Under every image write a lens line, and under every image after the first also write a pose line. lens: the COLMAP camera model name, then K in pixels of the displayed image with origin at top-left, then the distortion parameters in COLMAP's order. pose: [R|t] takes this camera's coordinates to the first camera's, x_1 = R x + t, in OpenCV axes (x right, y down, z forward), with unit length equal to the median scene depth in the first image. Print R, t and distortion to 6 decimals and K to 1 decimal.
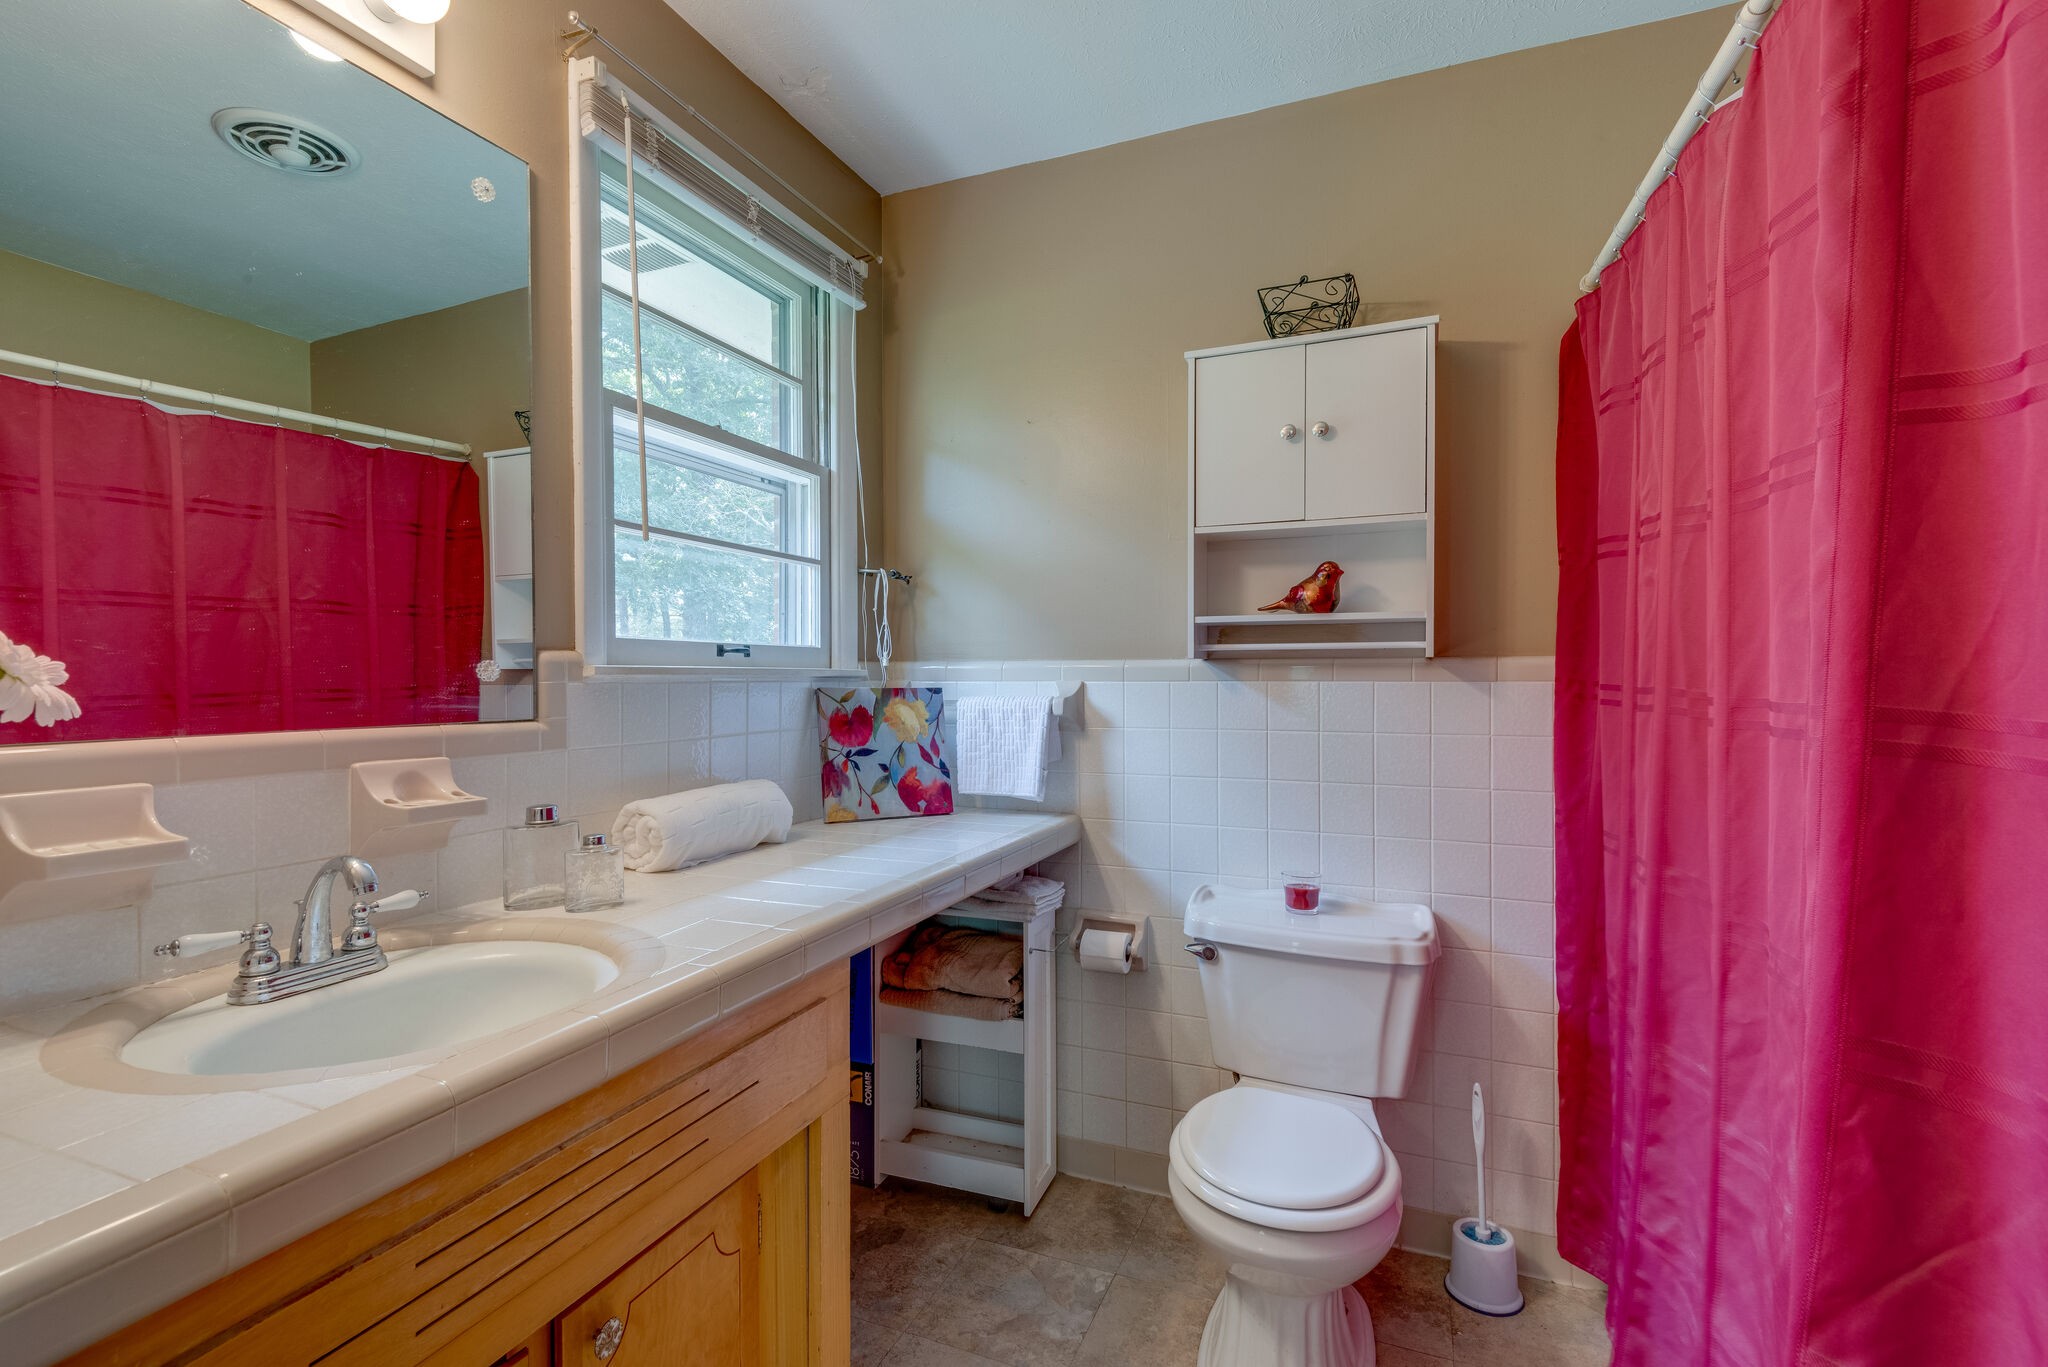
lens RADIAL K [[955.2, 0, 1022.2], [0, 955.2, 687.1], [0, 0, 1]] dist [0.033193, -0.018918]
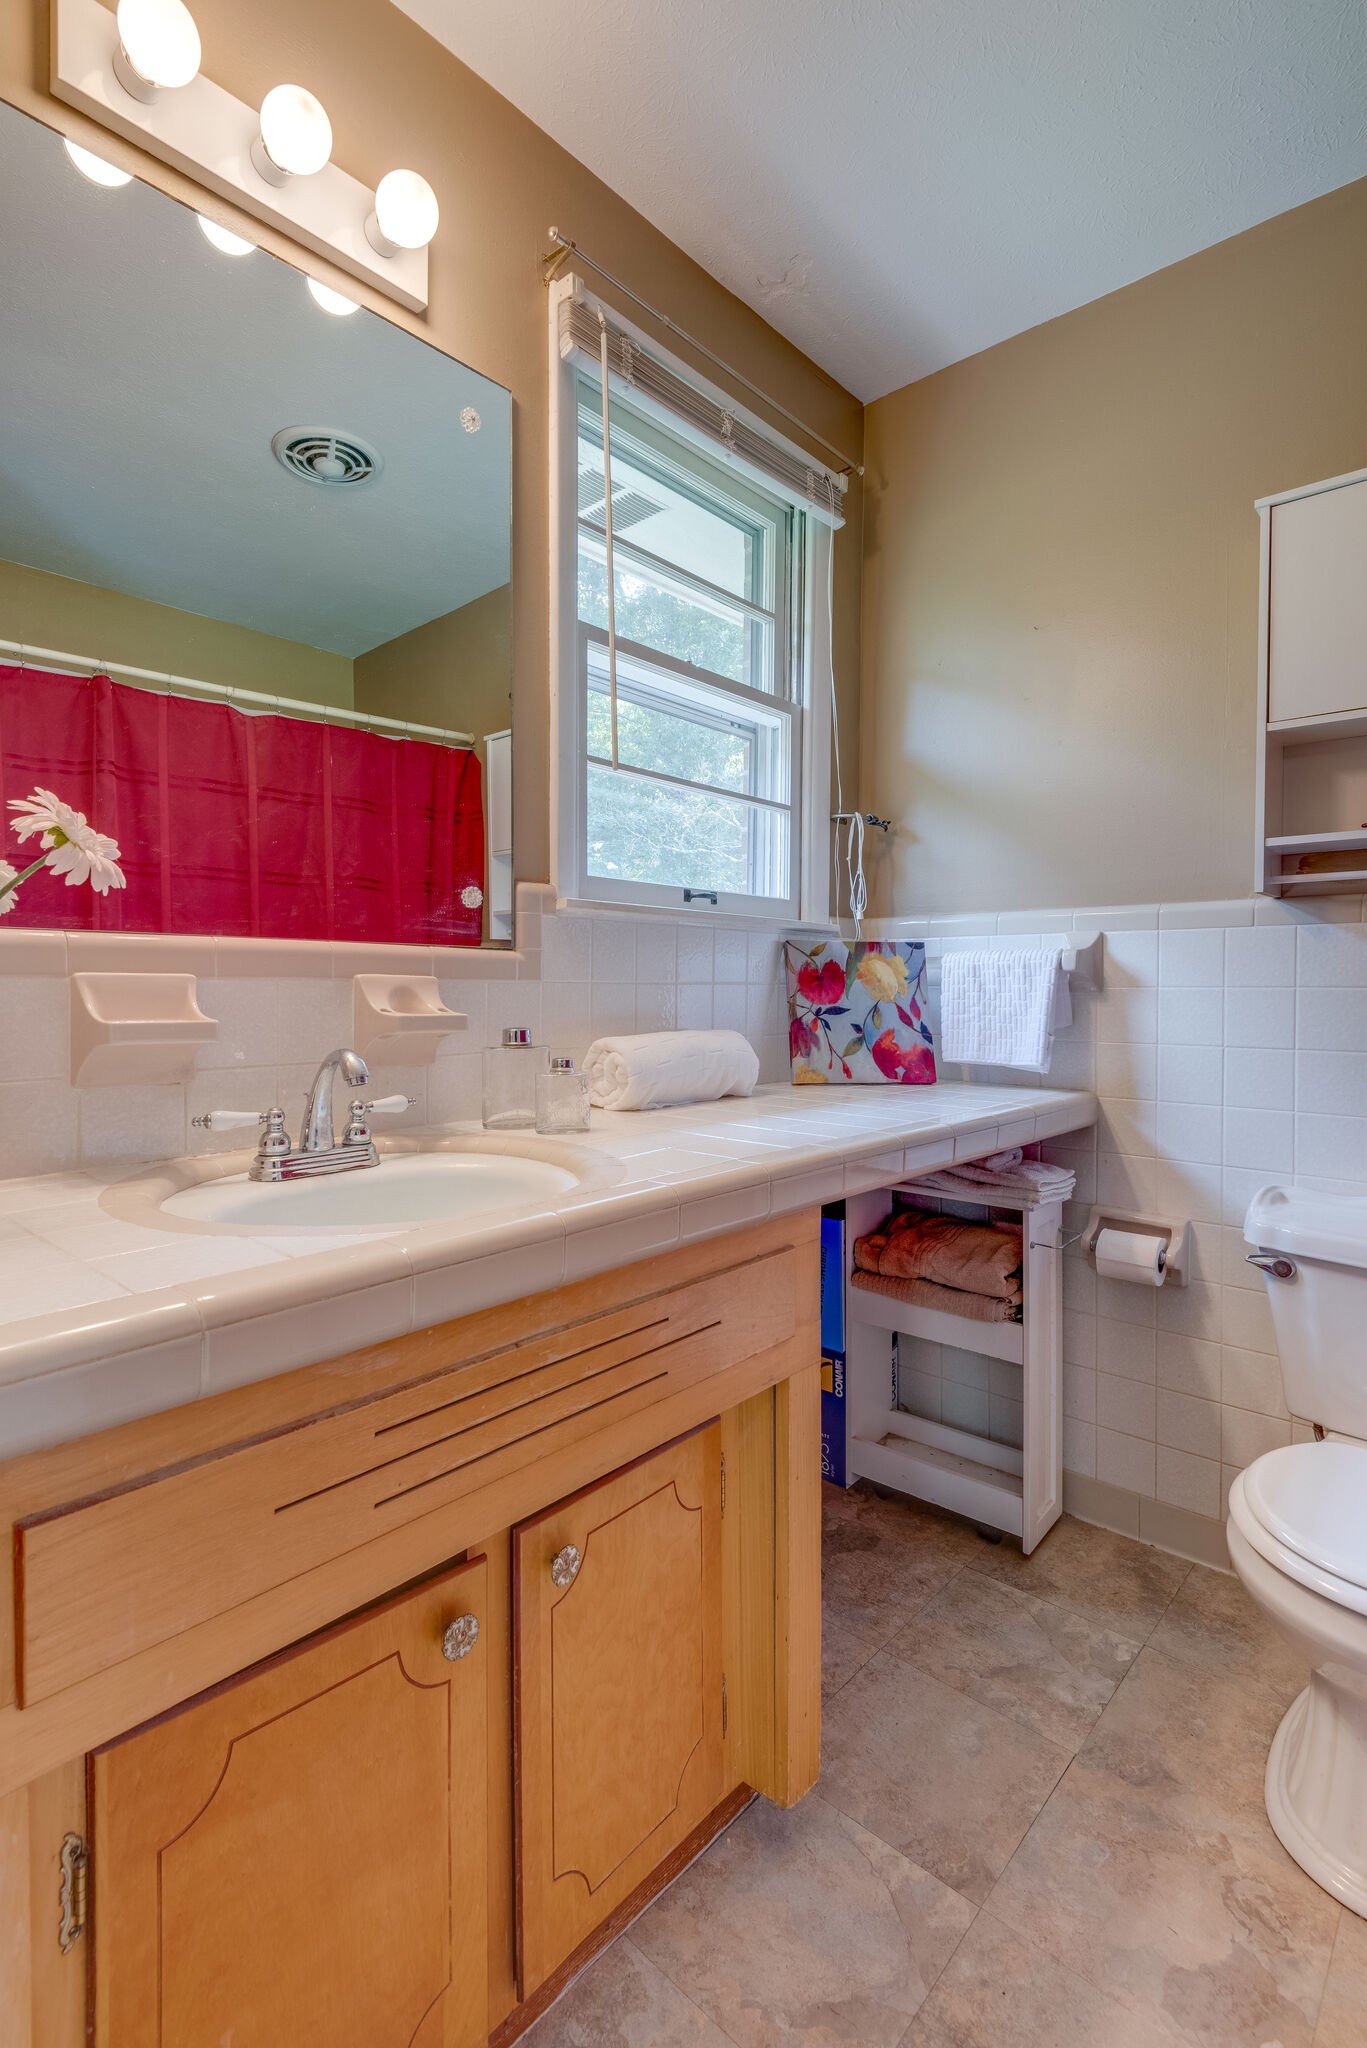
lens RADIAL K [[955.2, 0, 638.3], [0, 955.2, 1005.1], [0, 0, 1]] dist [0.033193, -0.018918]
pose [[0.935102, 0.009205, -0.354258, -0.019008], [-0.008680, 0.999958, 0.003072, 0.066611], [0.354272, 0.000203, 0.935143, 0.079847]]
